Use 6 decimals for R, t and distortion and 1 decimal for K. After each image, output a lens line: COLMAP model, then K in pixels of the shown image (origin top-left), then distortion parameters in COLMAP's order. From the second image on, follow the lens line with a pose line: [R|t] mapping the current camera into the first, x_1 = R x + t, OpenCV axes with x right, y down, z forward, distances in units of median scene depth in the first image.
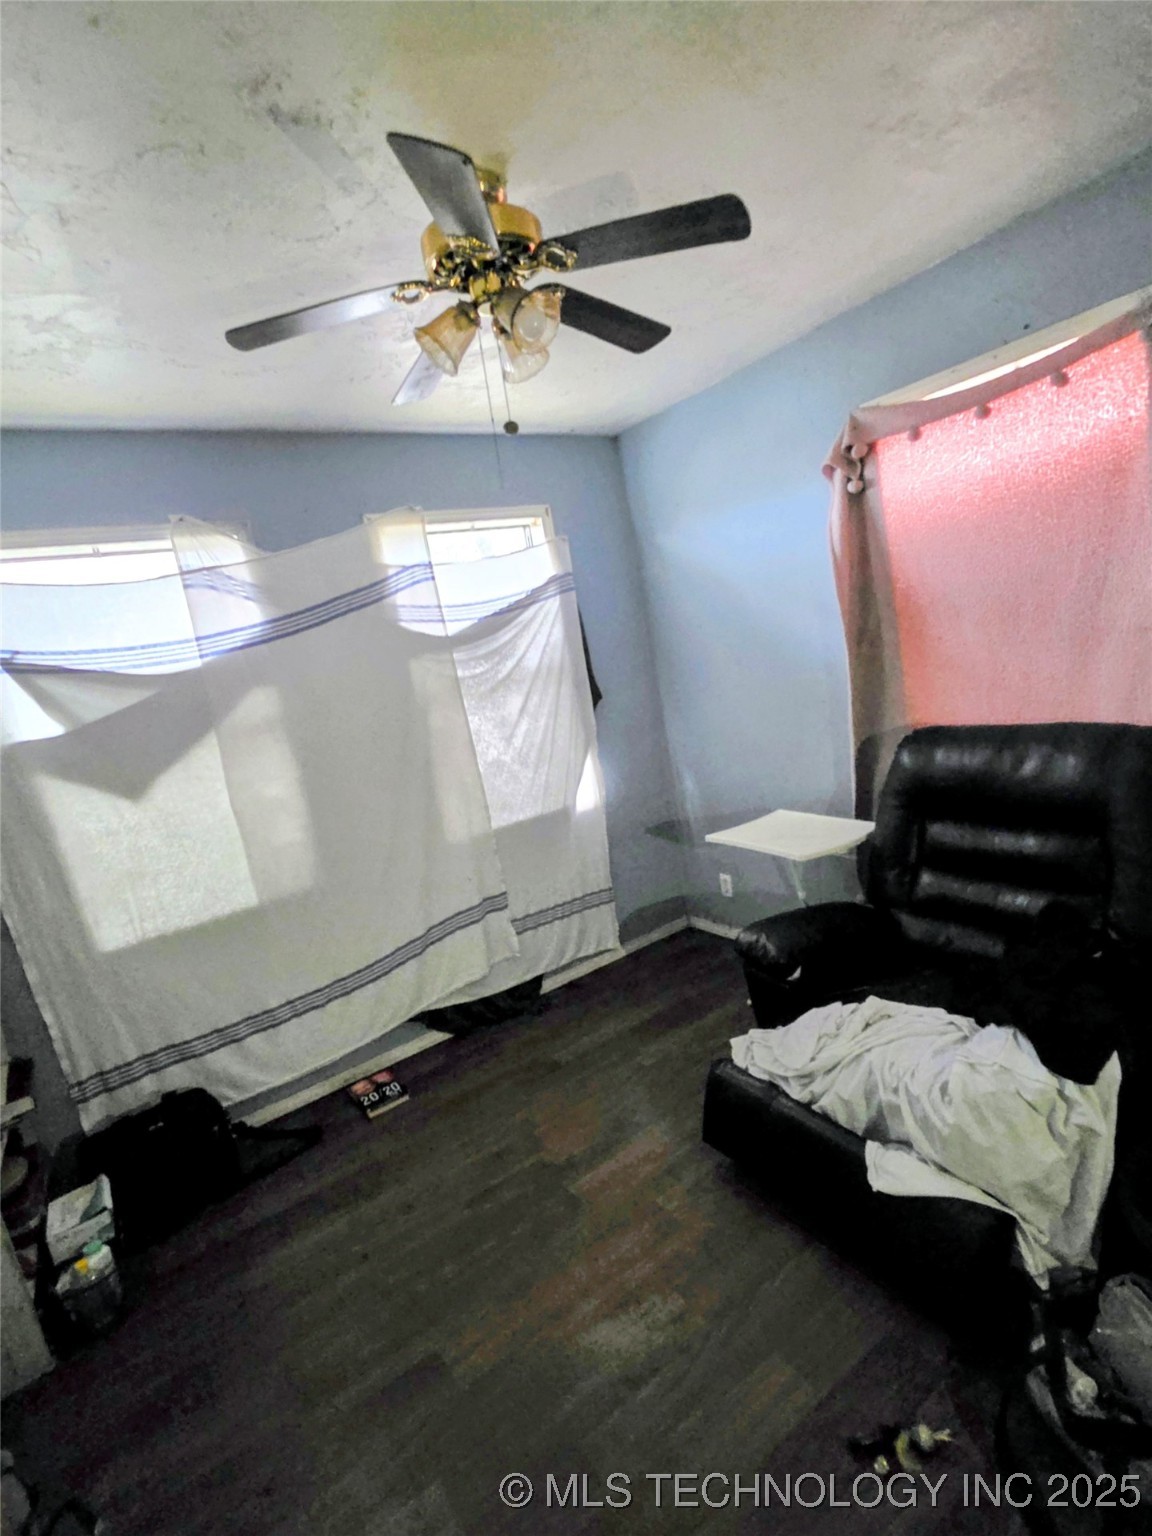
lens RADIAL K [[765.1, 0, 577.3], [0, 765.1, 767.7], [0, 0, 1]] dist [0.001799, -0.001282]
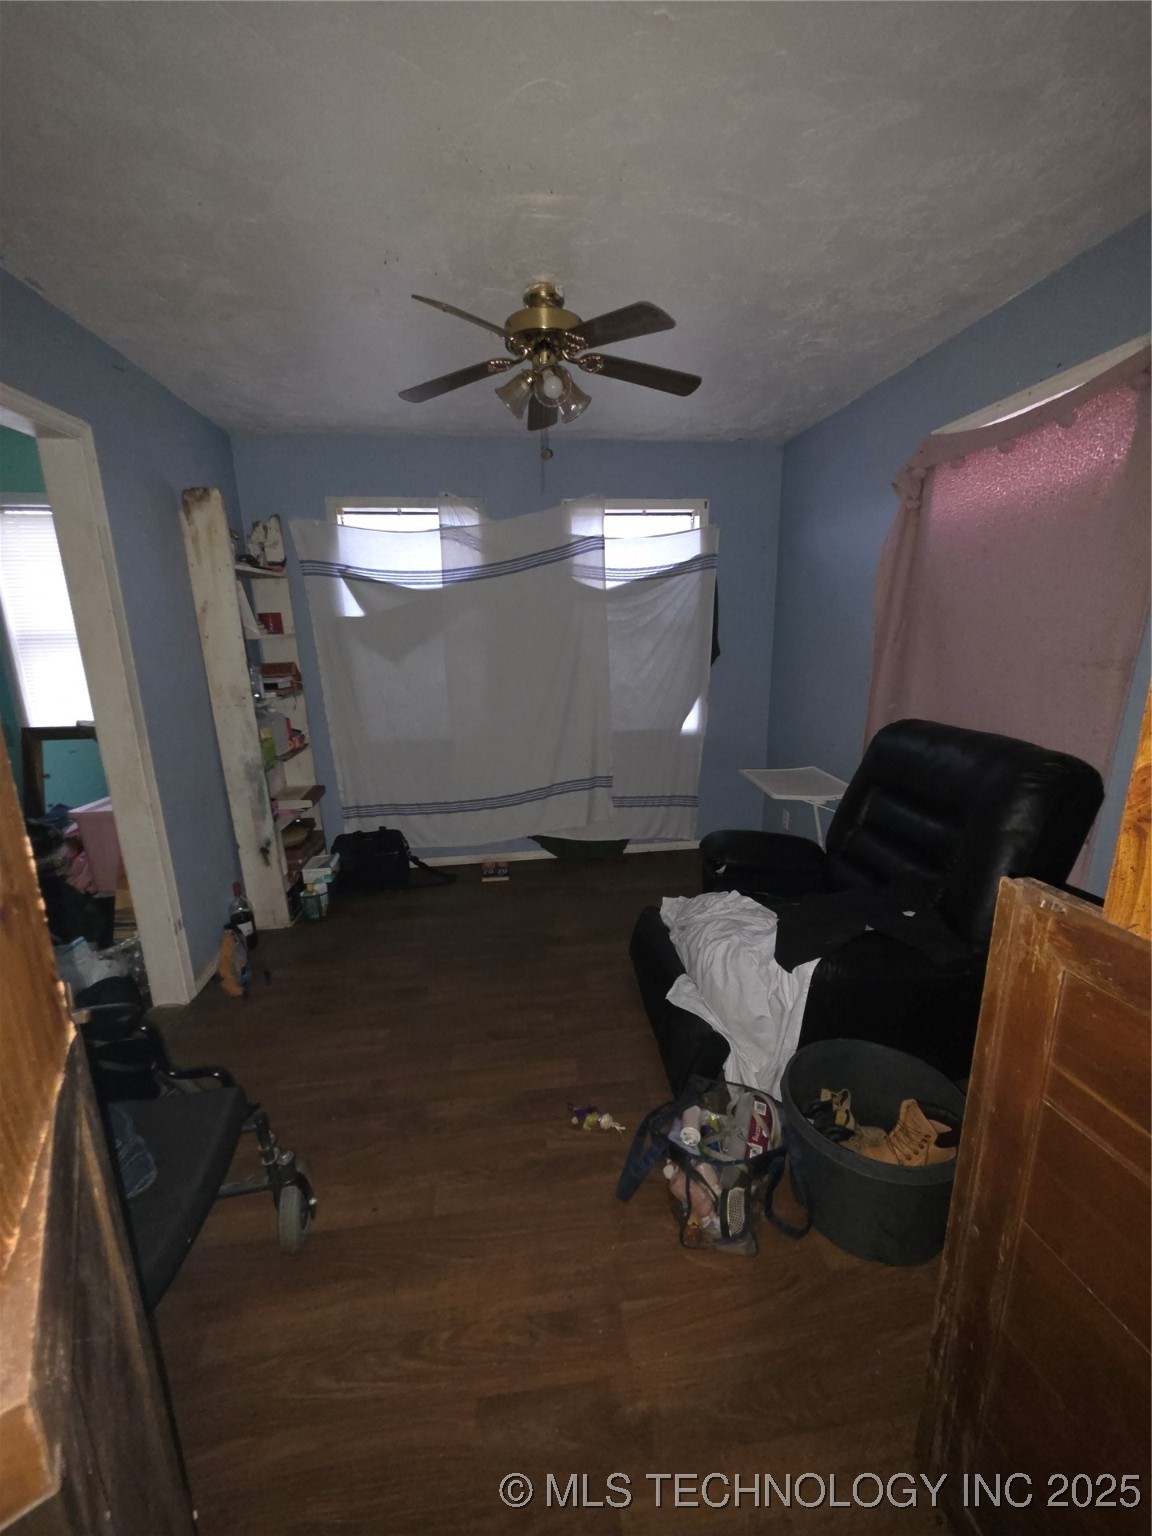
lens RADIAL K [[613.3, 0, 579.6], [0, 613.3, 772.9], [0, 0, 1]] dist [0.001601, -0.000015]
pose [[0.878876, 0.251596, -0.405311, 0.361669], [-0.201982, 0.965959, 0.161640, -0.020316], [0.432181, -0.060196, 0.899775, -0.073363]]
